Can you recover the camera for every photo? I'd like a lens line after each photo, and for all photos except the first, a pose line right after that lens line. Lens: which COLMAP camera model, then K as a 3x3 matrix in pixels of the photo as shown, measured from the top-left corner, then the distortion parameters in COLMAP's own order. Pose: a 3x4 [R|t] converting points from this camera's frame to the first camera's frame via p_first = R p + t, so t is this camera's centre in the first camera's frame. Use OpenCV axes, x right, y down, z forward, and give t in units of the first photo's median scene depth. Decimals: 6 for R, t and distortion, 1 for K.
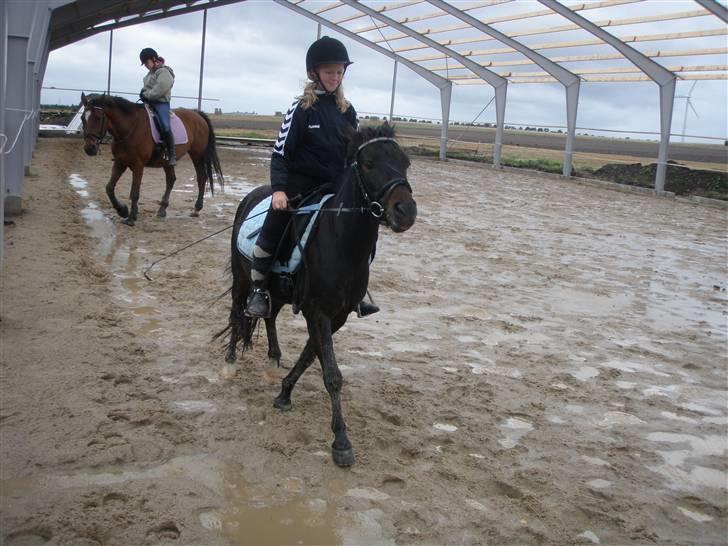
lens RADIAL K [[819.3, 0, 364.4], [0, 819.3, 272.4], [0, 0, 1]] dist [-0.132969, 0.000000]
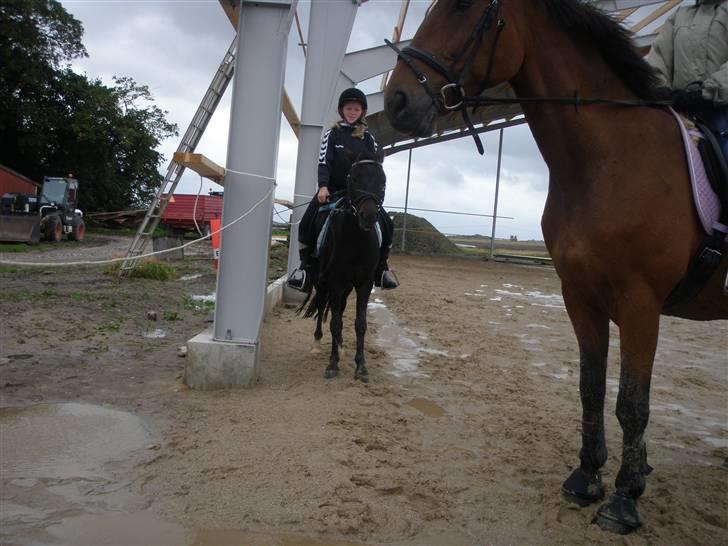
lens RADIAL K [[819.3, 0, 362.1], [0, 819.3, 272.8], [0, 0, 1]] dist [-0.132969, 0.000000]
pose [[0.936464, 0.010819, -0.350598, -0.015326], [-0.063896, 0.988062, -0.140181, 0.076627], [0.344896, 0.153676, 0.925975, 0.178078]]
